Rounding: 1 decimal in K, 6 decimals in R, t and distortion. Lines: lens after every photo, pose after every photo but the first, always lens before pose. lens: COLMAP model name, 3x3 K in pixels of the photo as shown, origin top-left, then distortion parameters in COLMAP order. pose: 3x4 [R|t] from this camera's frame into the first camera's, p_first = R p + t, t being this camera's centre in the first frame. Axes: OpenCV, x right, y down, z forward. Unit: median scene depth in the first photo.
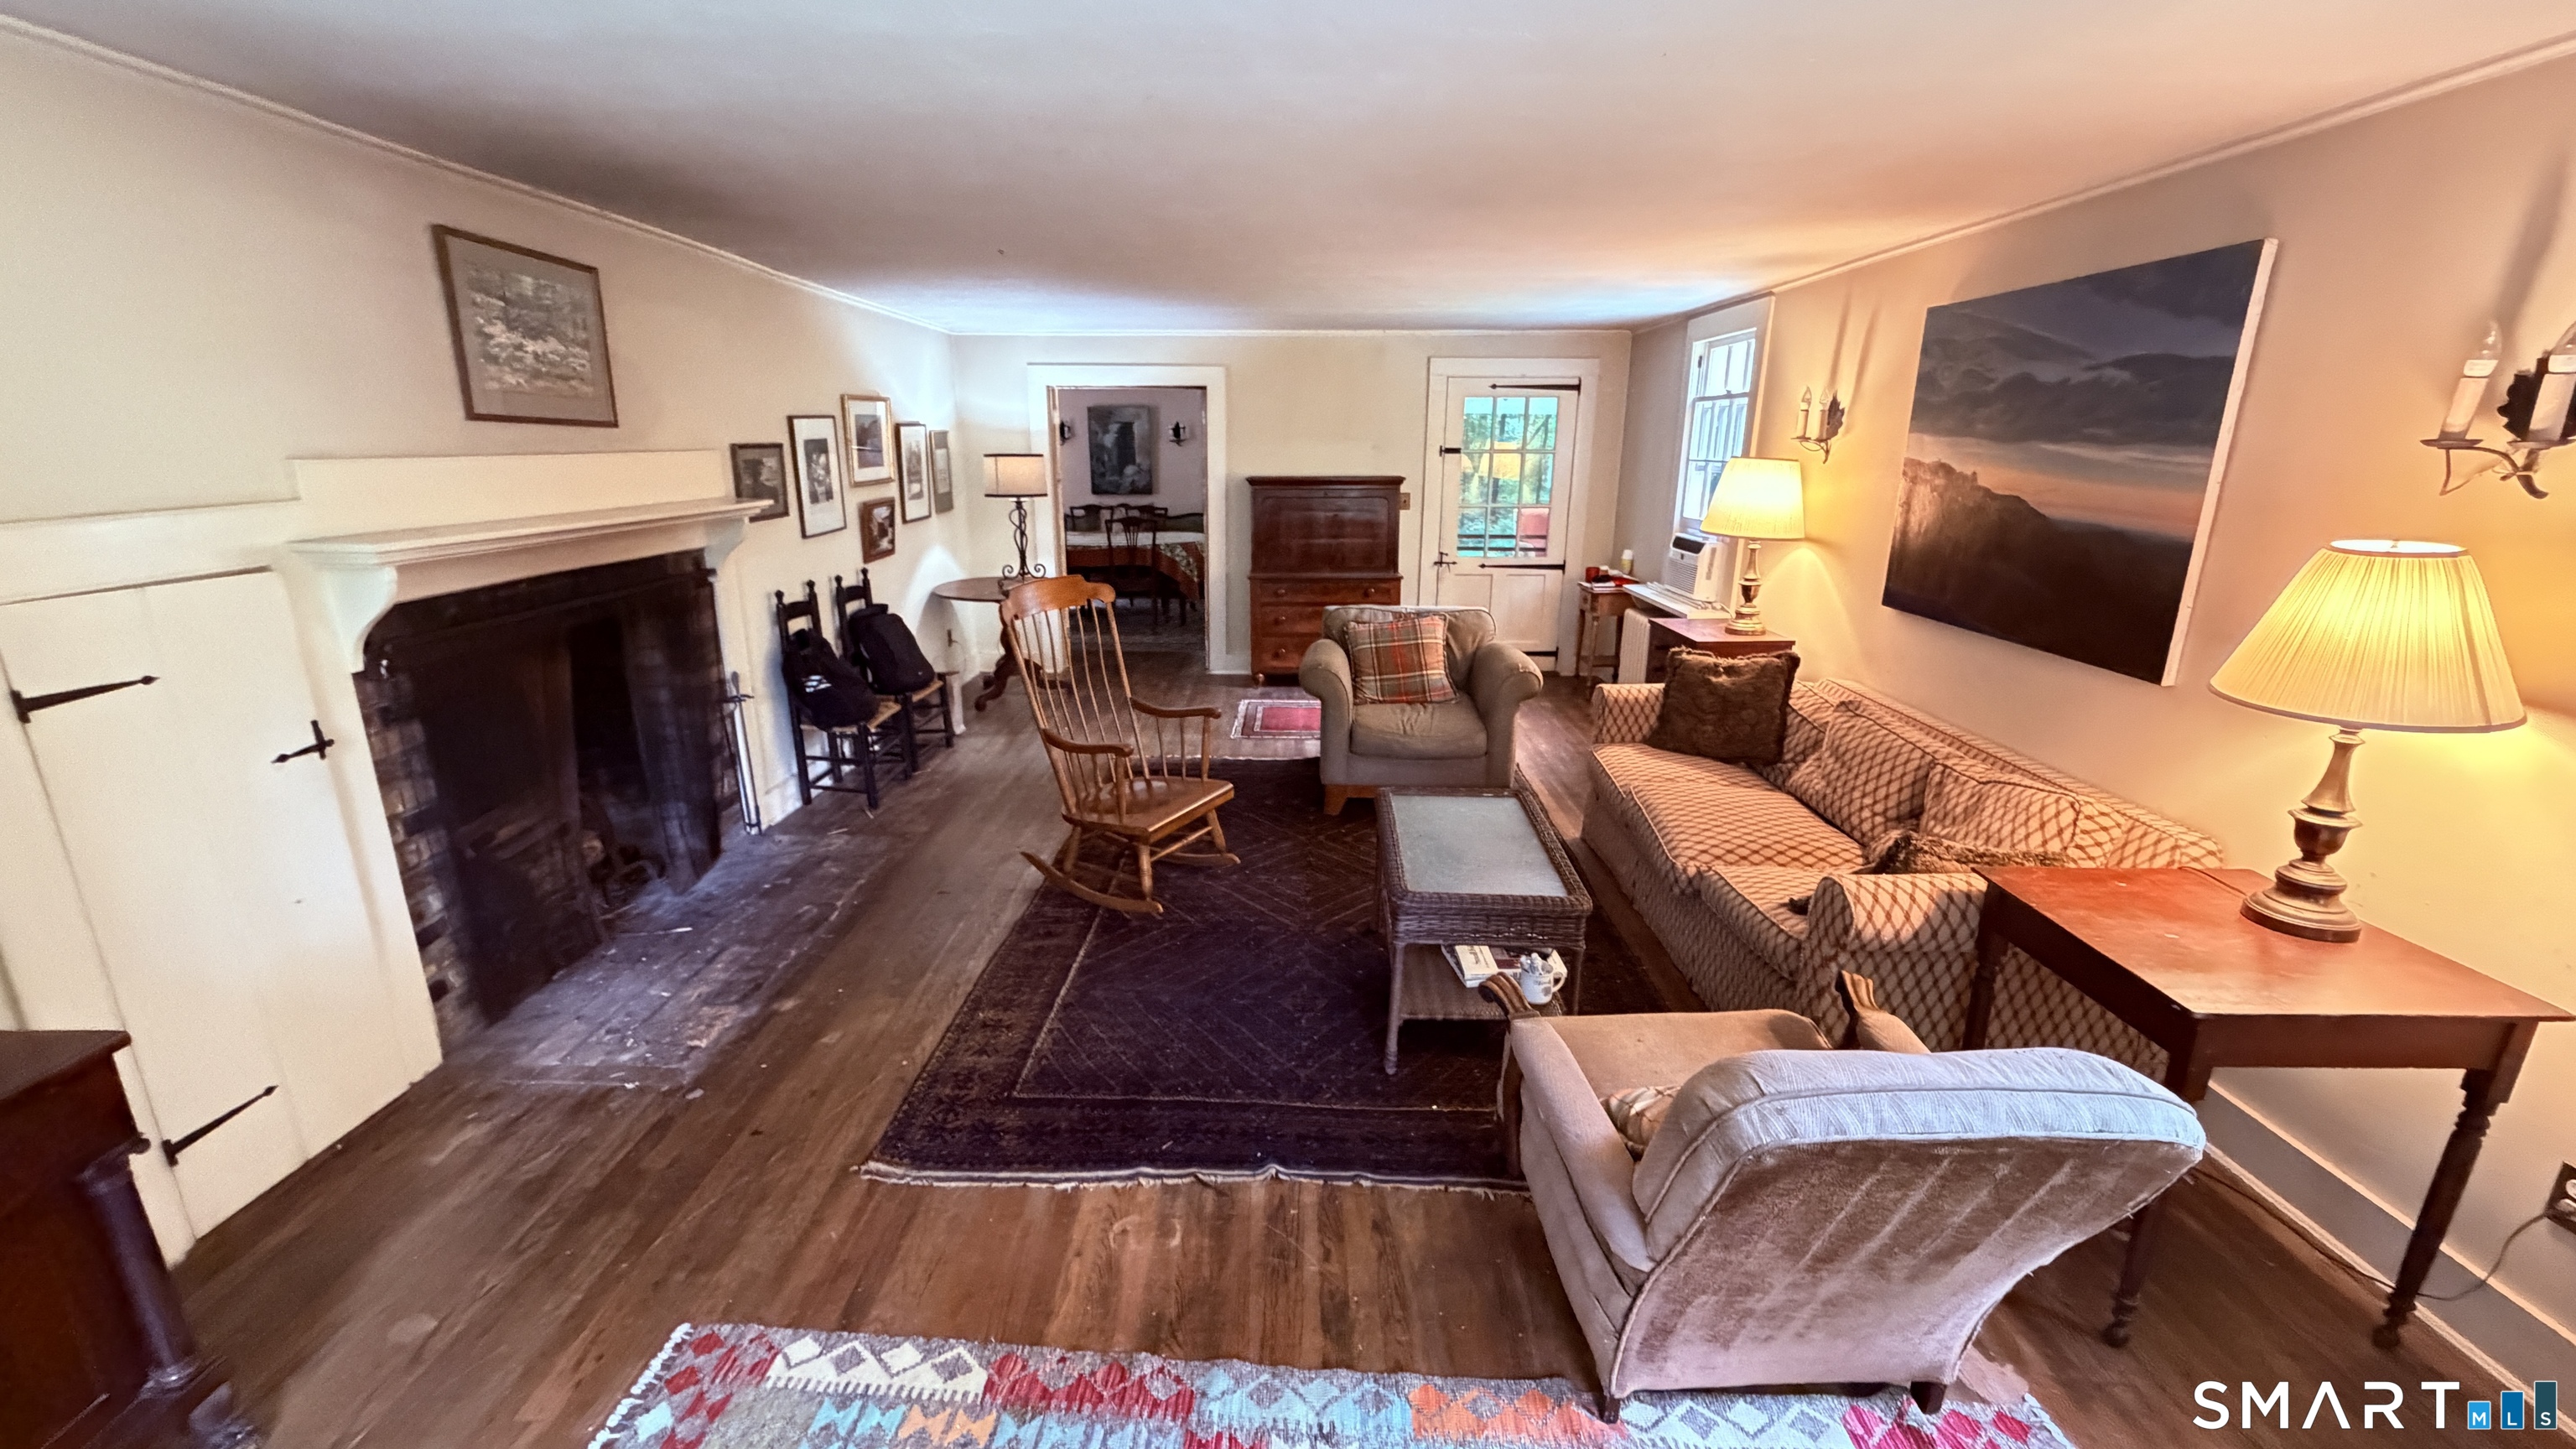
lens RADIAL K [[1027.8, 0, 1287.0], [0, 1027.8, 722.9], [0, 0, 1]] dist [-0.000445, 0.000018]
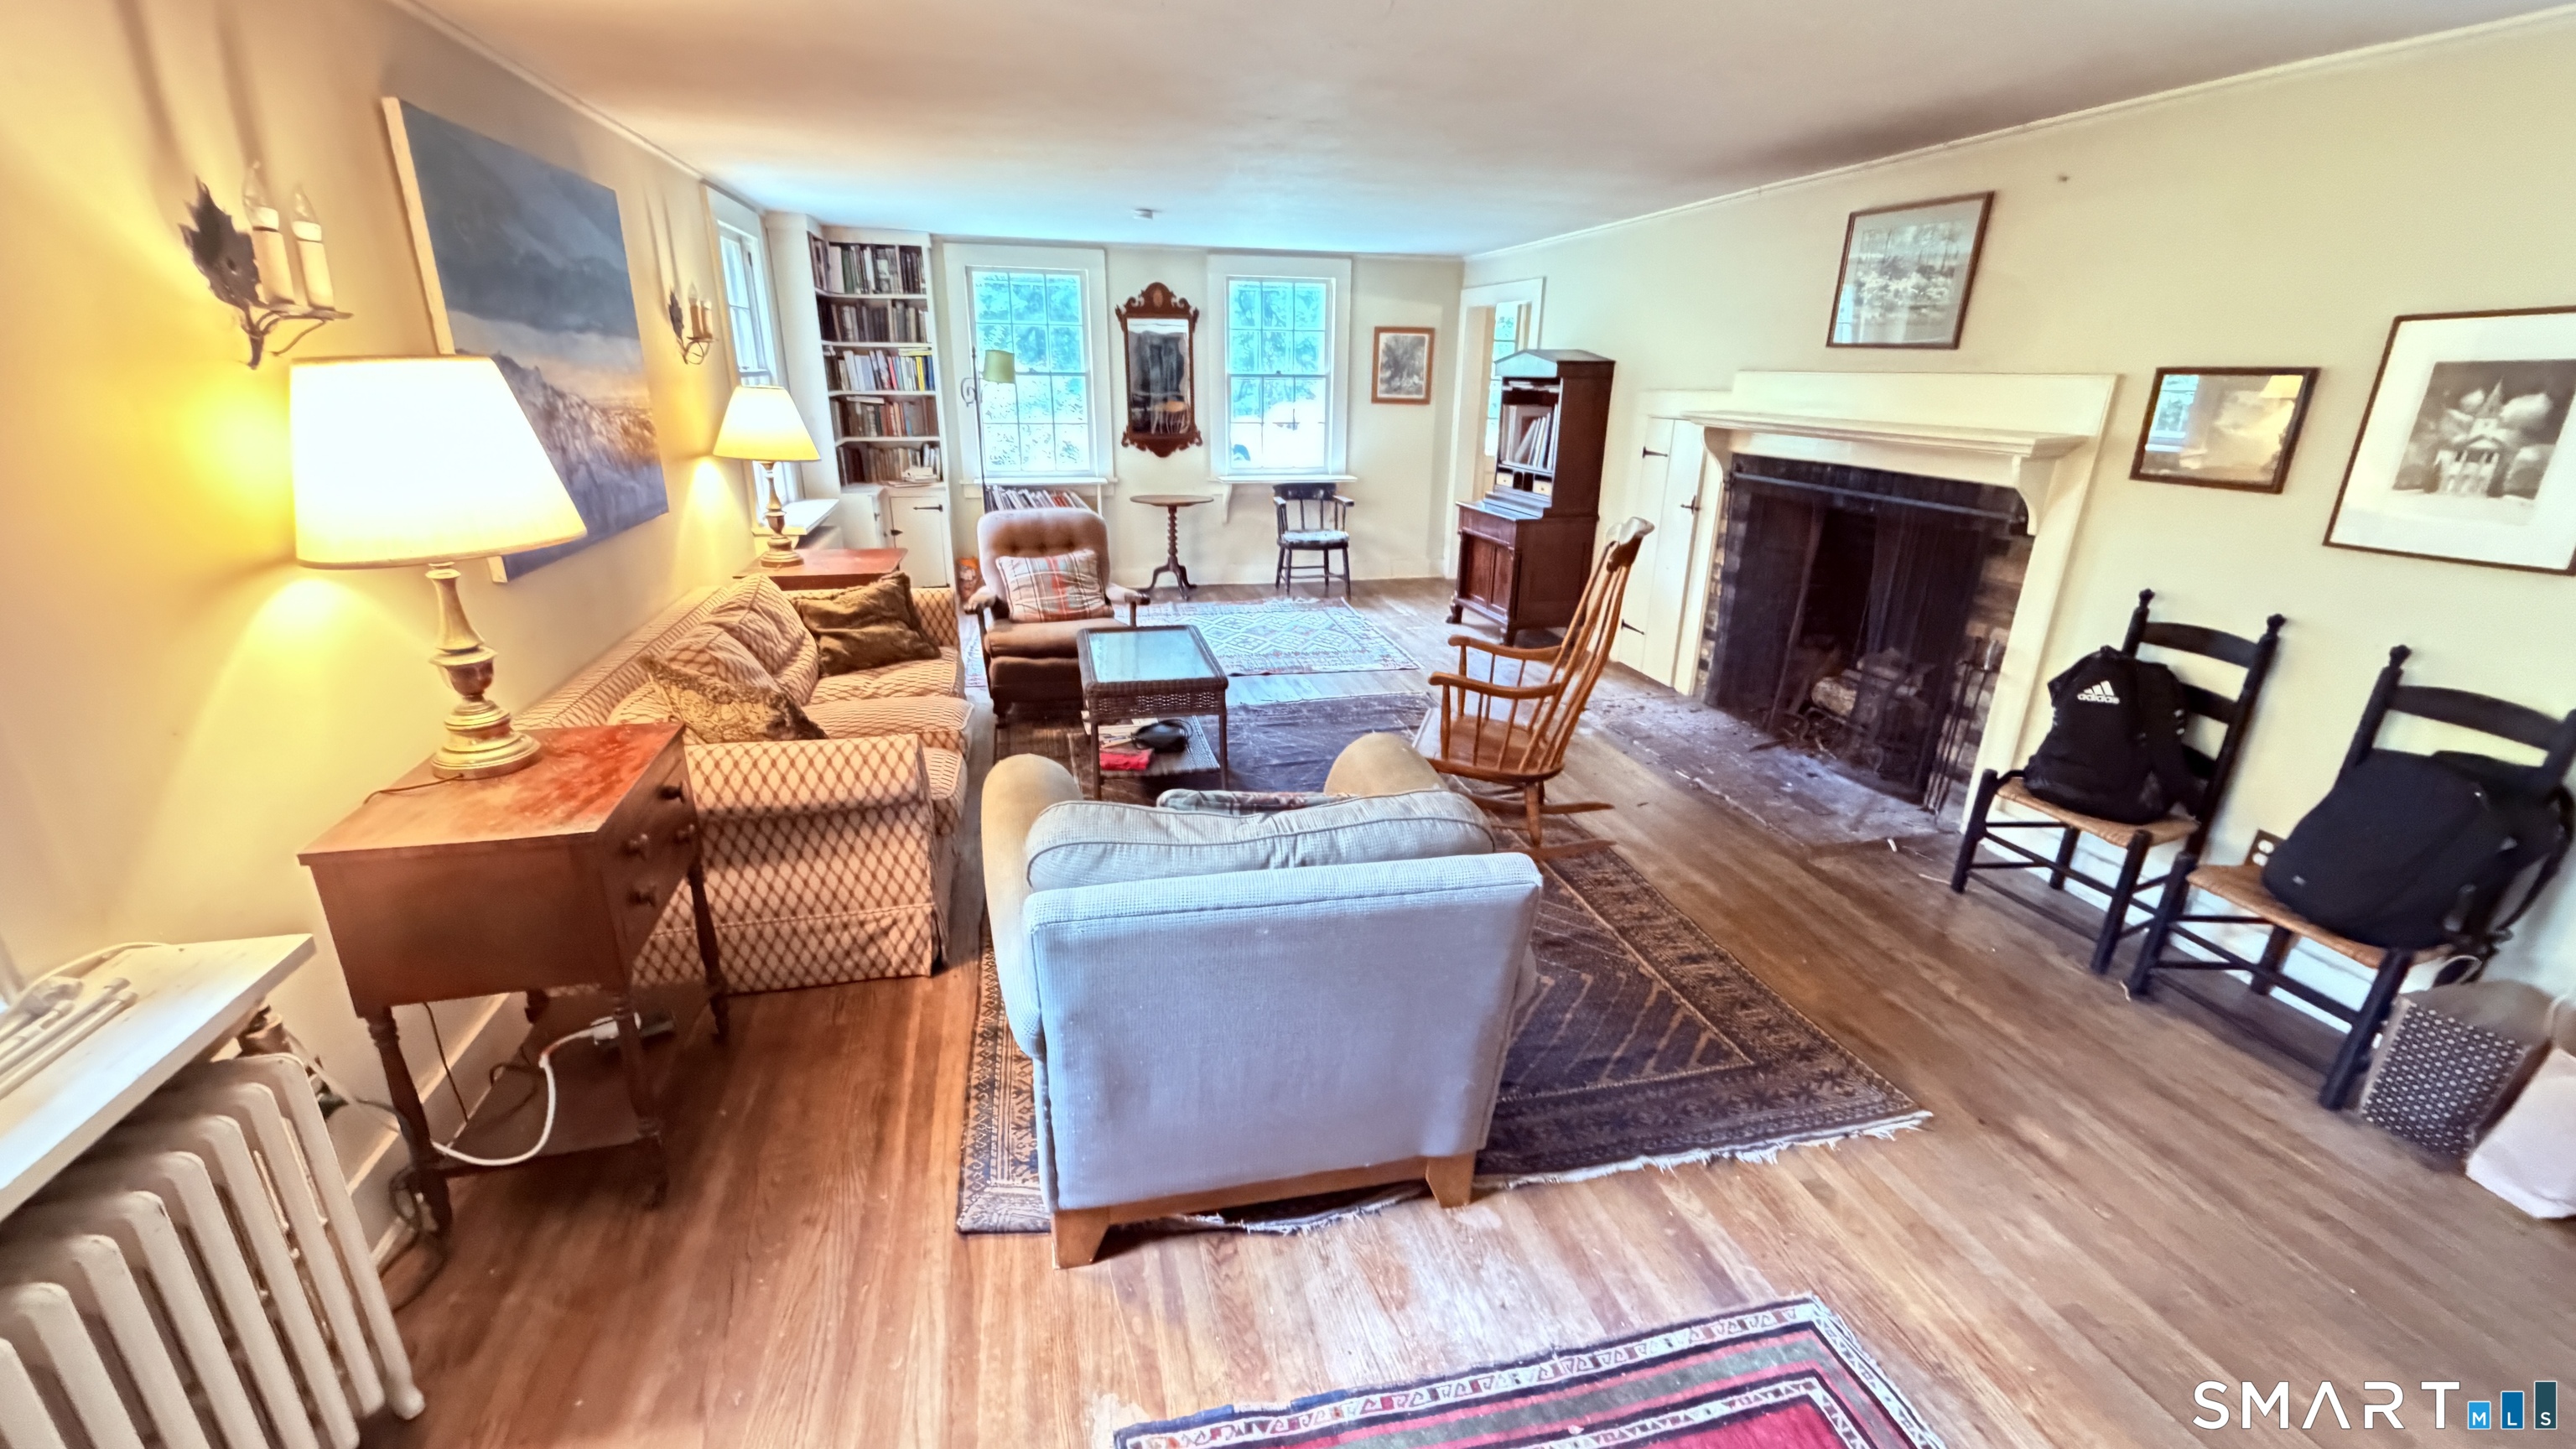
lens RADIAL K [[1027.8, 0, 1280.3], [0, 1027.8, 724.3], [0, 0, 1]] dist [-0.000445, 0.000018]
pose [[-0.967680, 0.065469, -0.243534, 0.332843], [-0.085821, 0.822576, 0.562141, -0.562829], [0.237128, 0.564873, -0.790372, 2.103635]]
